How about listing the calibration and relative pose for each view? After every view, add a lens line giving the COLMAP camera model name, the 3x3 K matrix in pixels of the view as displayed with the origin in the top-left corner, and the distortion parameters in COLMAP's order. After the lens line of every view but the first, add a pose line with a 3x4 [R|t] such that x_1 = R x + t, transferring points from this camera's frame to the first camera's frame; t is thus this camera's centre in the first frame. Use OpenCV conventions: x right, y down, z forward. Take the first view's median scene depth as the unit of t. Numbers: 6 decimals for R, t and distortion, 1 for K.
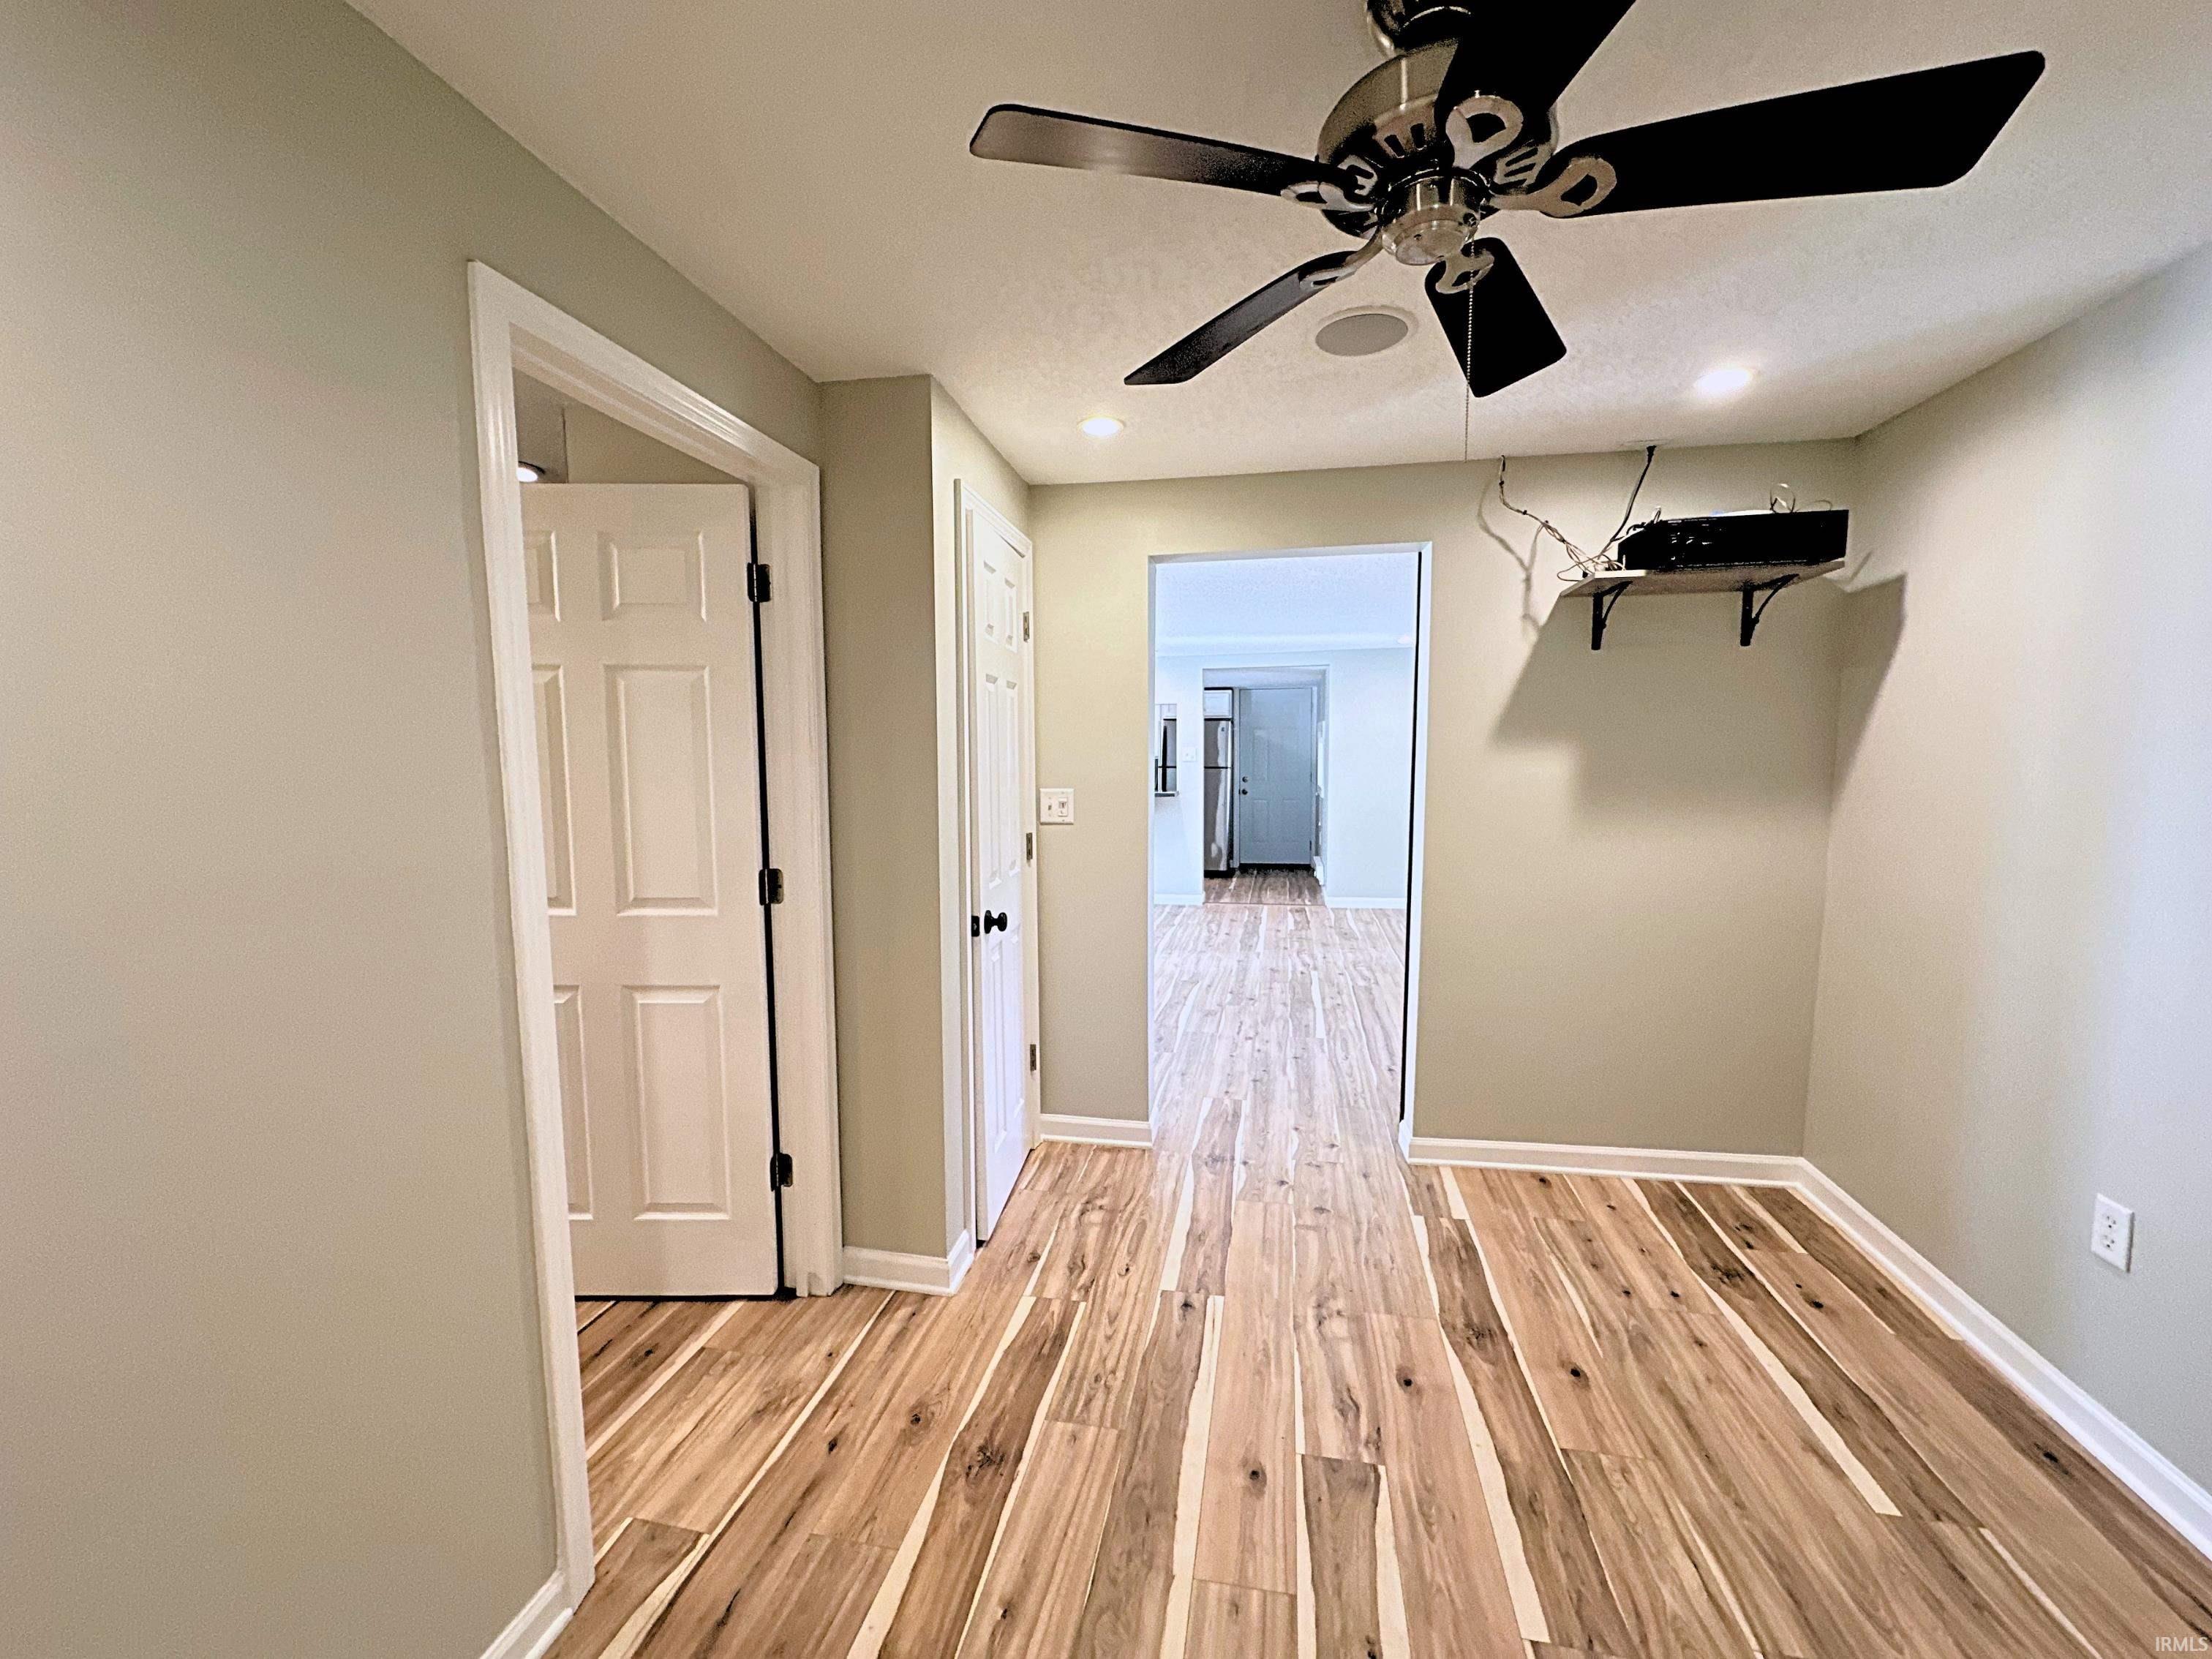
lens RADIAL K [[881.5, 0, 1105.4], [0, 881.5, 830.1], [0, 0, 1]] dist [-0.001106, 0.000010]
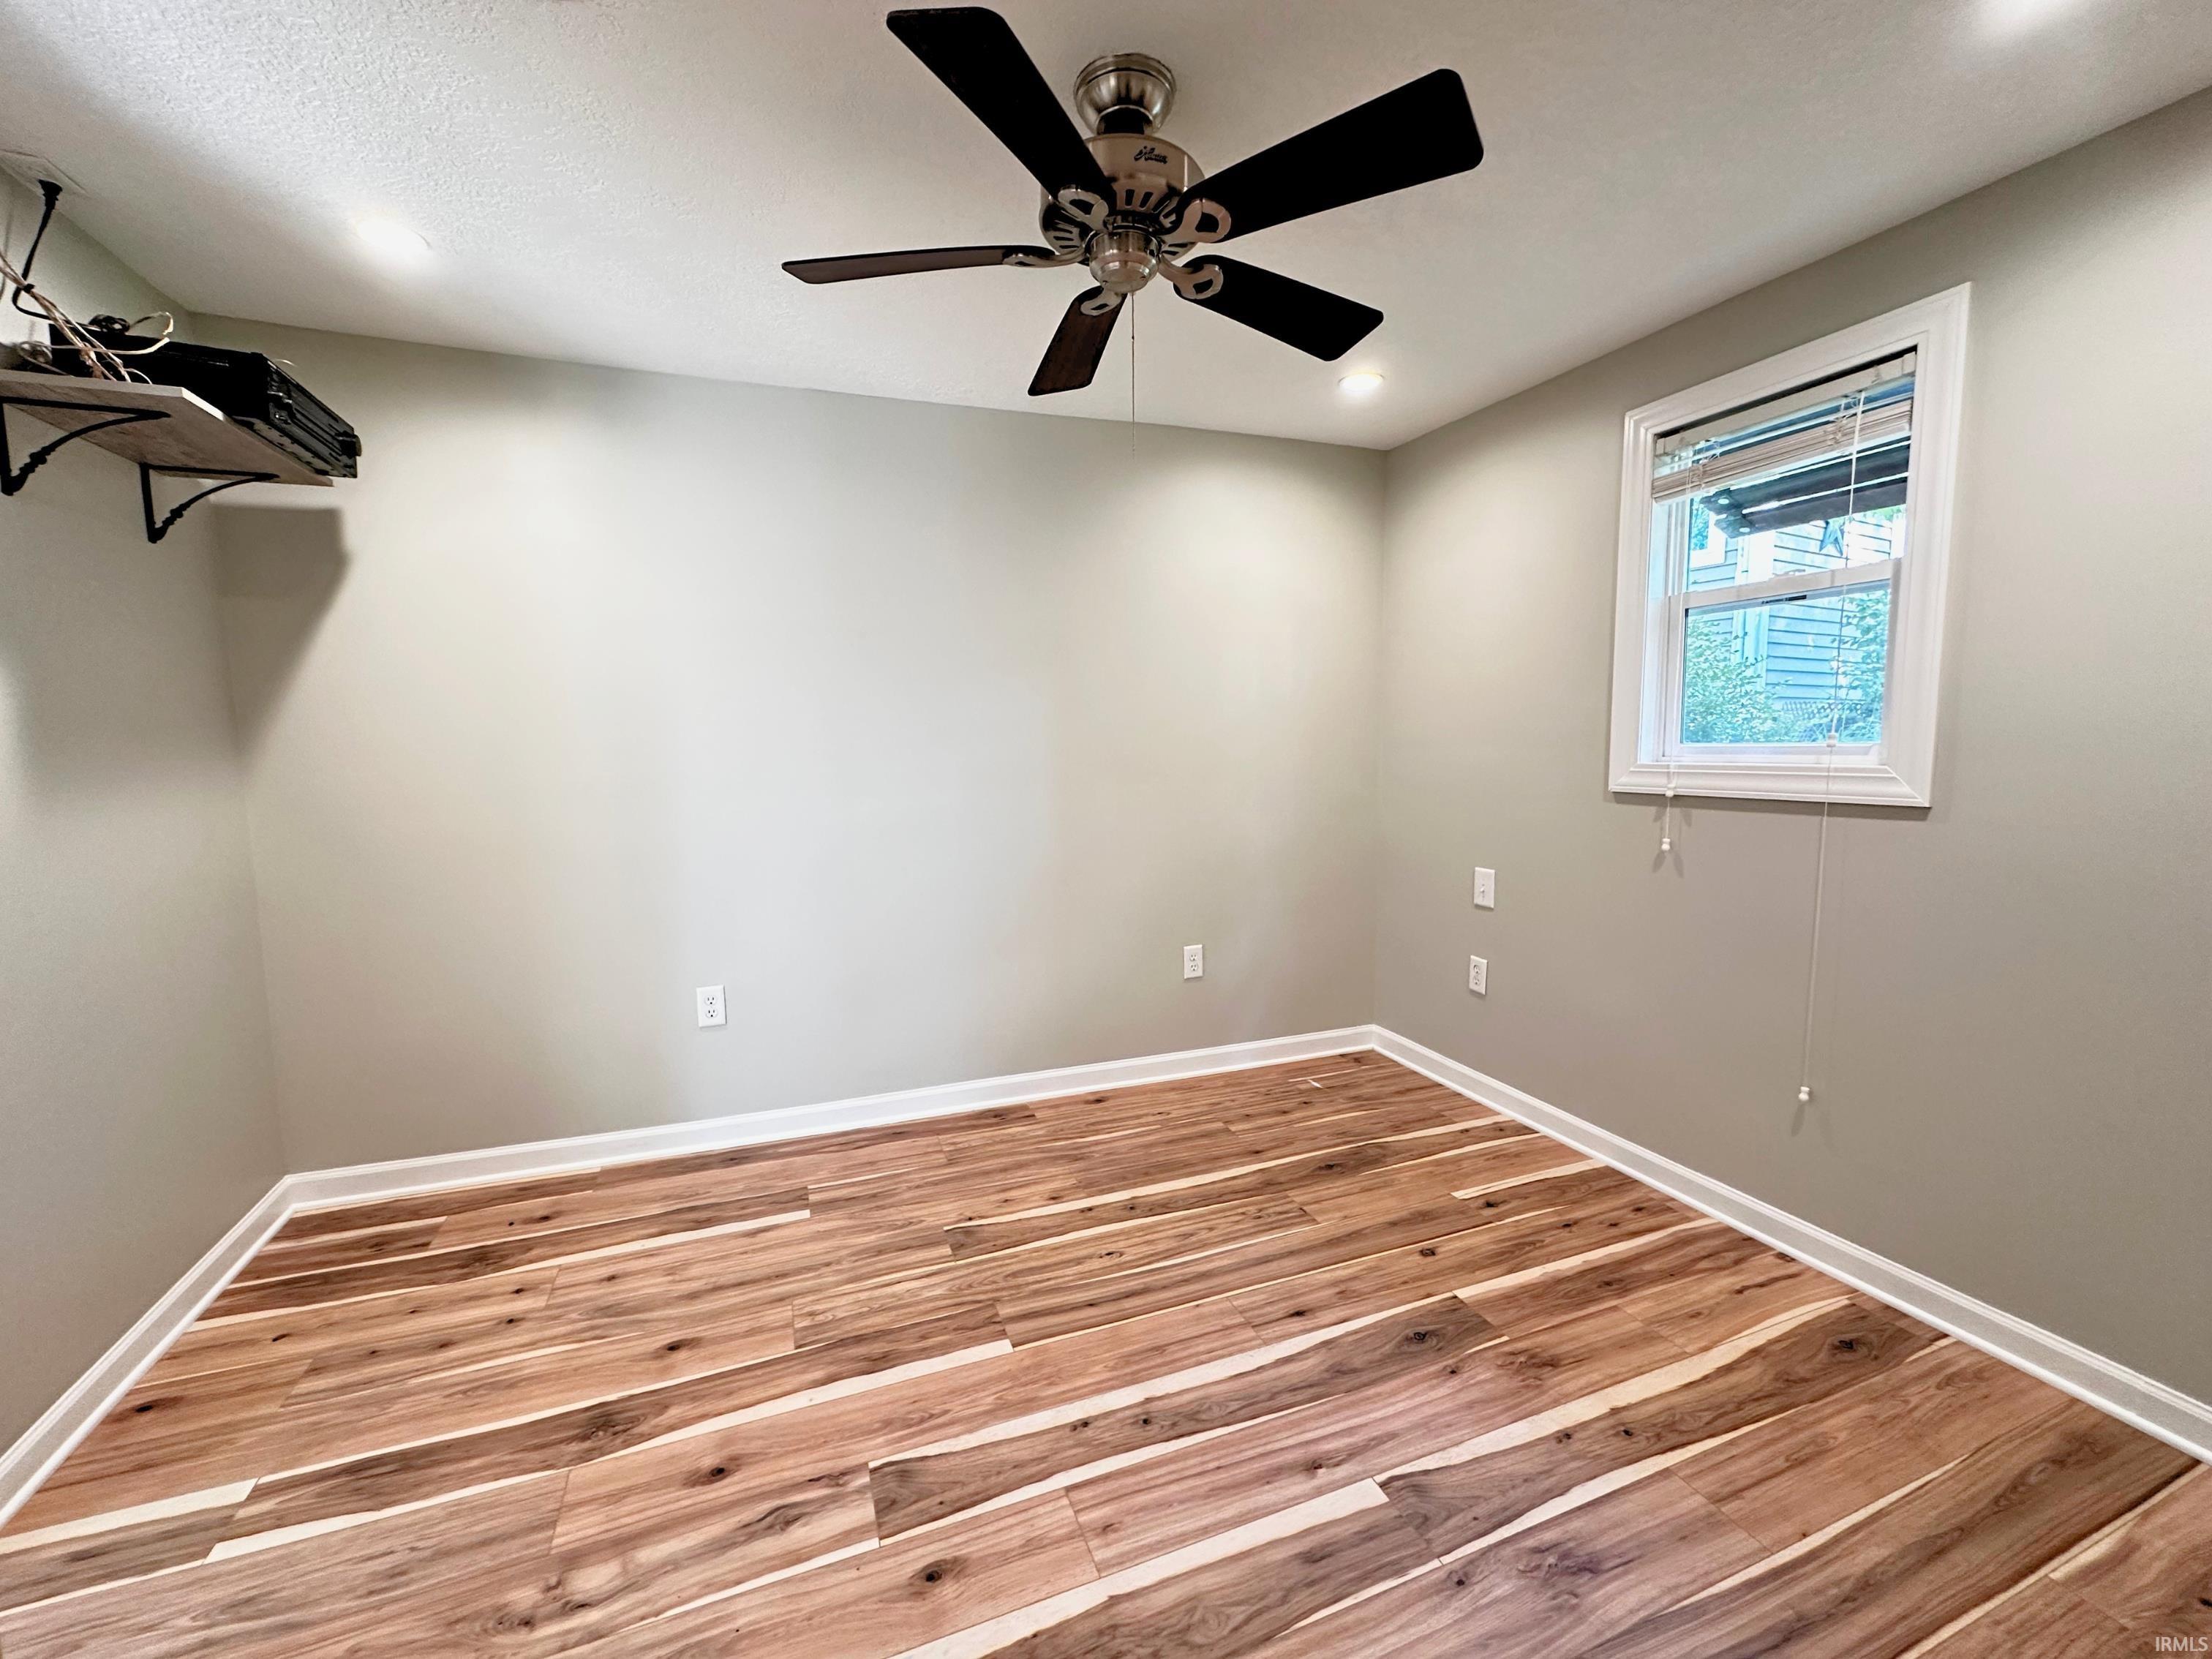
lens RADIAL K [[881.5, 0, 1105.4], [0, 881.5, 830.1], [0, 0, 1]] dist [-0.001106, 0.000010]
pose [[-0.542699, -0.078605, 0.836241, -0.483054], [0.085313, 0.985303, 0.147982, -0.021920], [-0.835583, 0.151652, -0.528018, 1.110398]]
